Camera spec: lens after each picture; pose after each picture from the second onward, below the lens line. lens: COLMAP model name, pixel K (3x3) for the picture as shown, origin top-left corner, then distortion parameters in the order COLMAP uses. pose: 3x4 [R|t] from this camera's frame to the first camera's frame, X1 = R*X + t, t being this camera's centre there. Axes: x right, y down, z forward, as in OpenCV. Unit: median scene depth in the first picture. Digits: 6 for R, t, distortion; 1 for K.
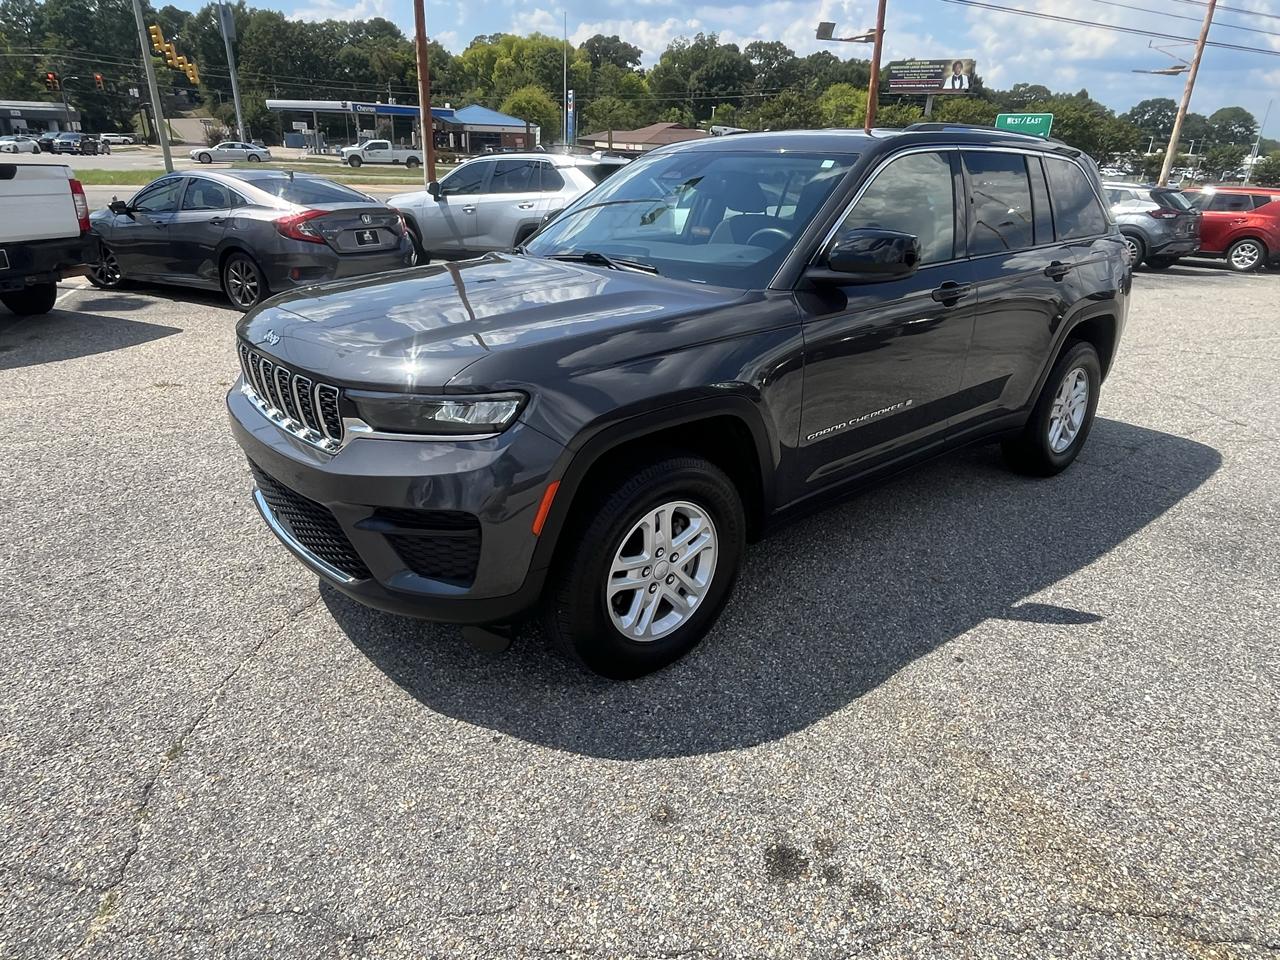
lens RADIAL K [[787.2, 0, 639.3], [0, 787.2, 483.8], [0, 0, 1]] dist [-0.001669, -0.001788]
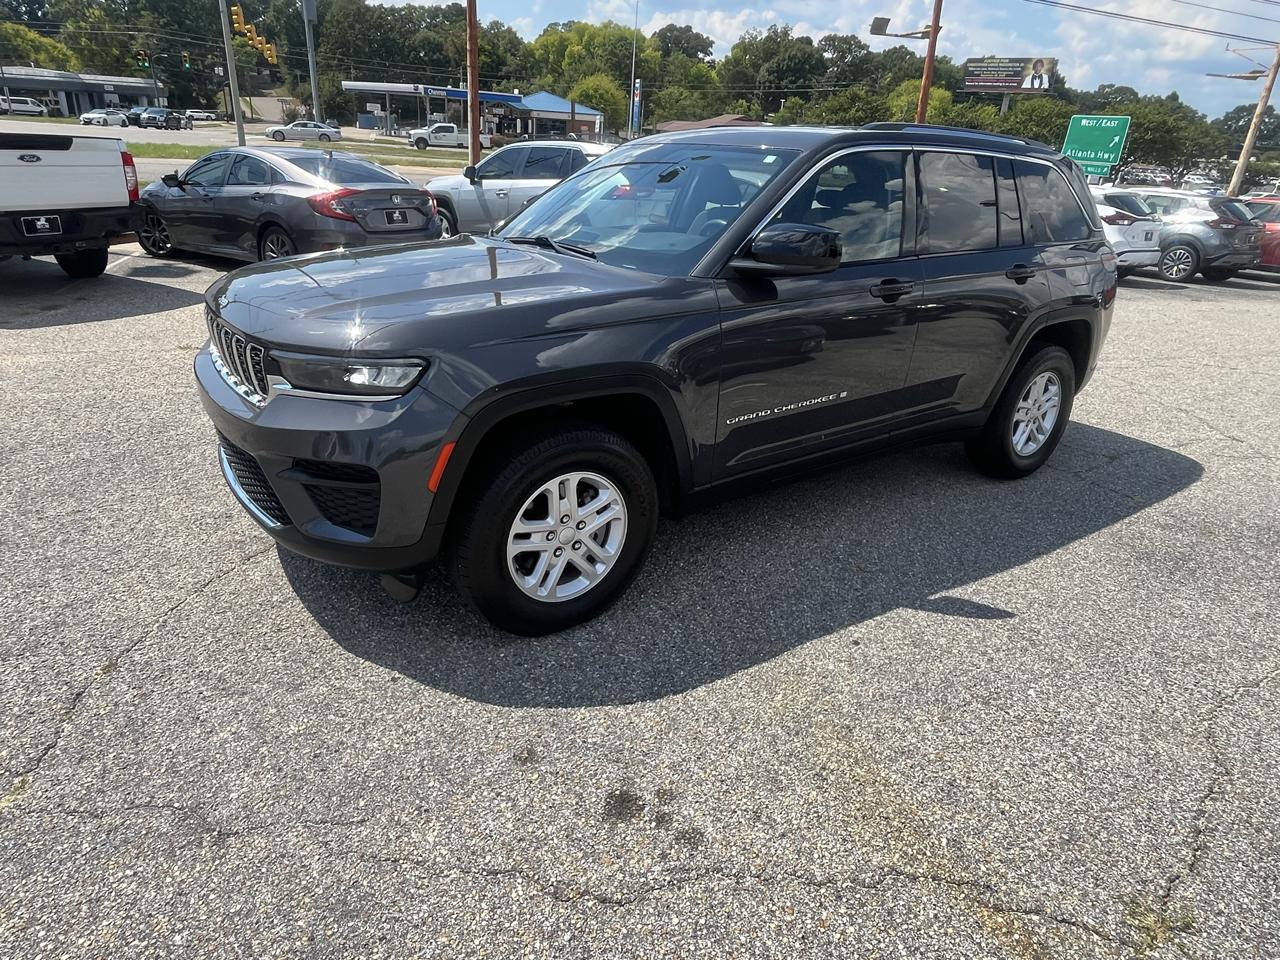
lens RADIAL K [[787.6, 0, 633.4], [0, 787.6, 477.5], [0, 0, 1]] dist [-0.001480, -0.001933]
pose [[0.995953, 0.059215, -0.067614, 0.109427], [-0.058959, 0.998244, 0.005789, 0.011377], [0.067838, -0.001779, 0.997695, -0.032864]]
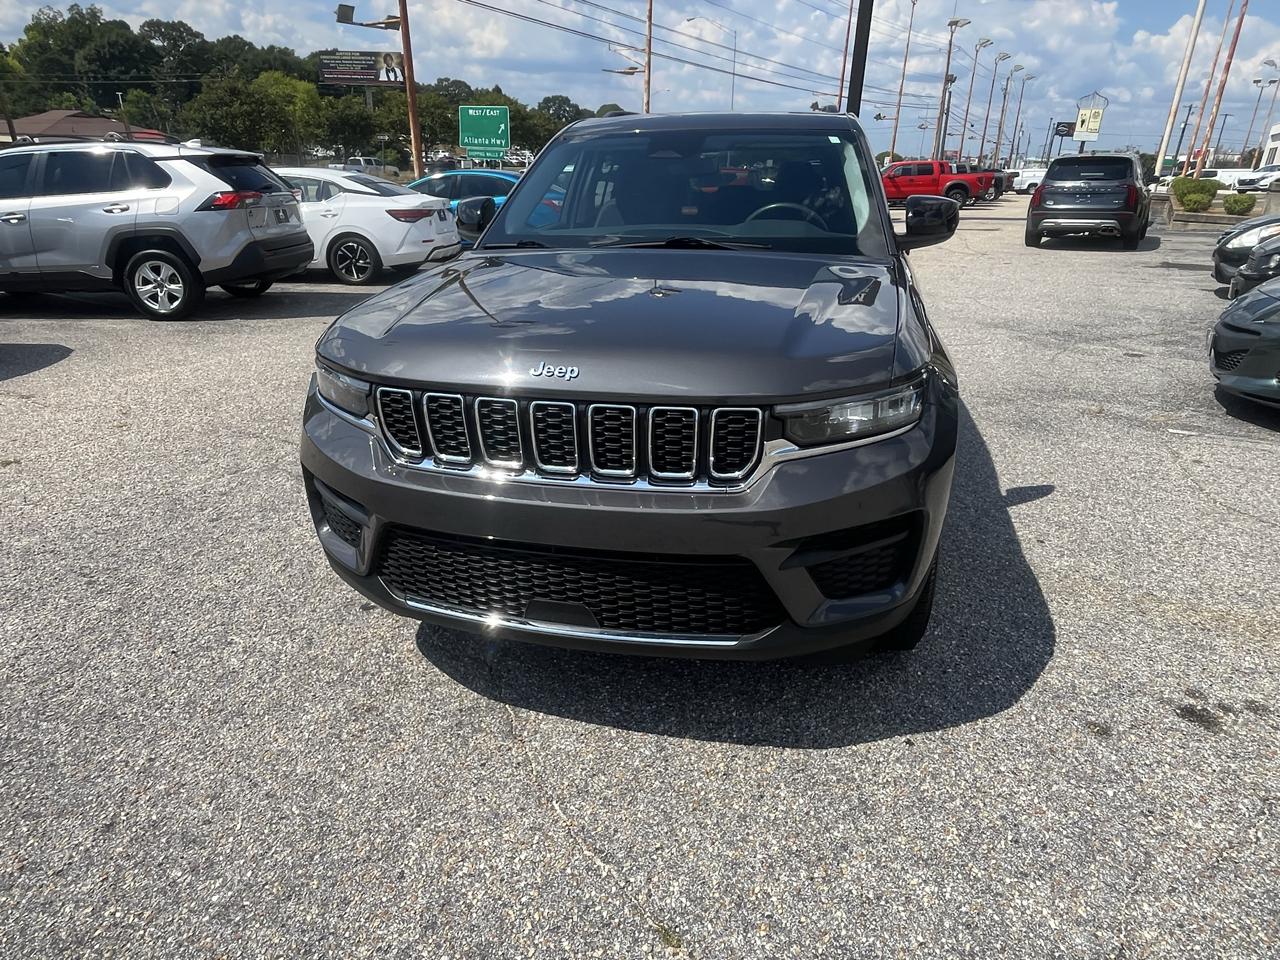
lens RADIAL K [[787.2, 0, 632.6], [0, 787.2, 477.8], [0, 0, 1]] dist [-0.002650, -0.000609]
pose [[0.808862, -0.235695, 0.538692, -0.476284], [0.234155, 0.969485, 0.072591, -0.070894], [-0.539364, 0.067422, 0.839370, 0.194543]]
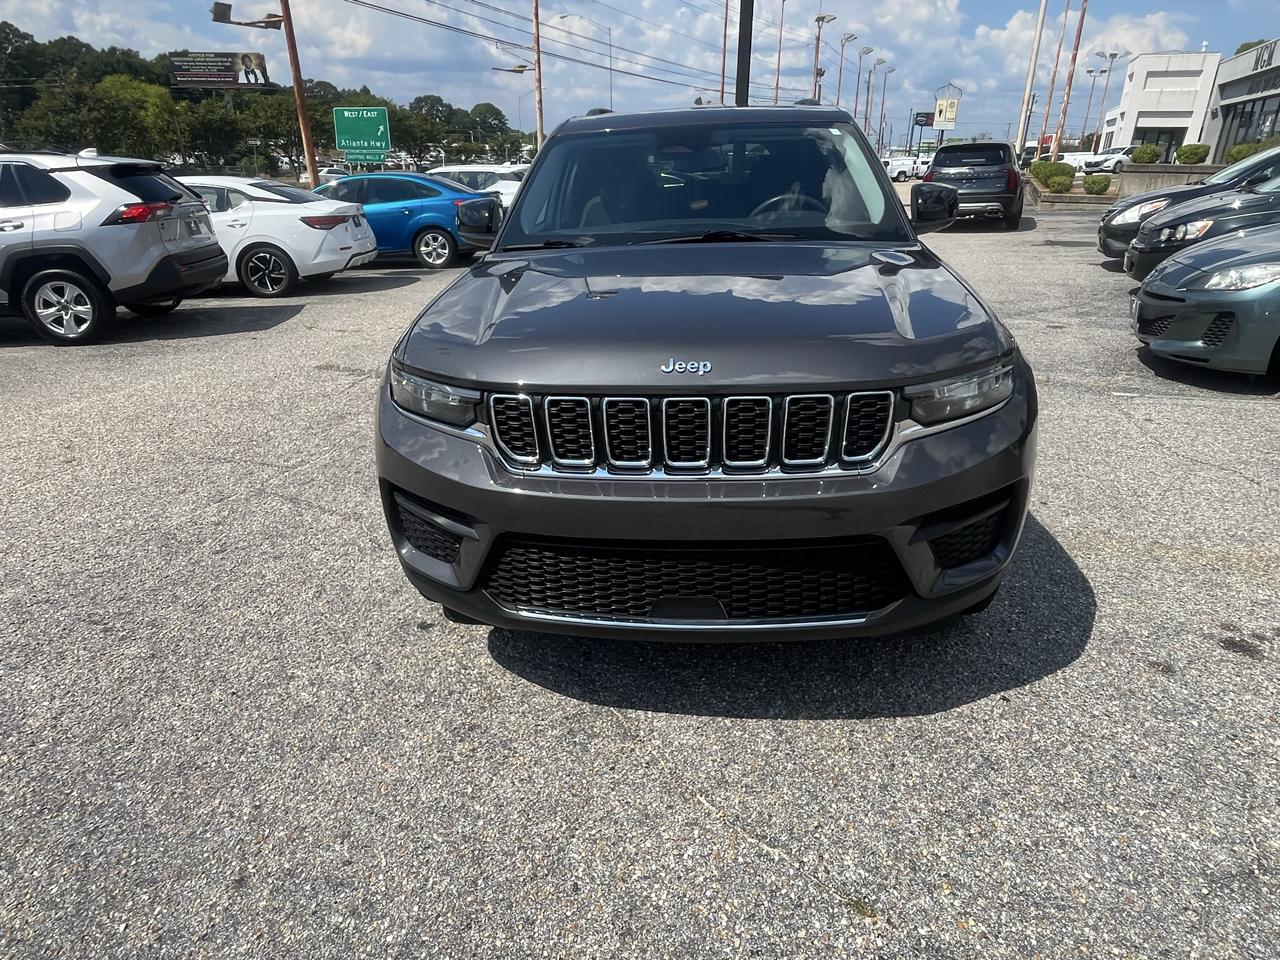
lens RADIAL K [[787.6, 0, 633.4], [0, 787.6, 477.5], [0, 0, 1]] dist [-0.001480, -0.001933]
pose [[0.715560, -0.295275, 0.633077, -0.576183], [0.296521, 0.948962, 0.107453, -0.103141], [-0.632494, 0.110831, 0.766595, 0.268068]]
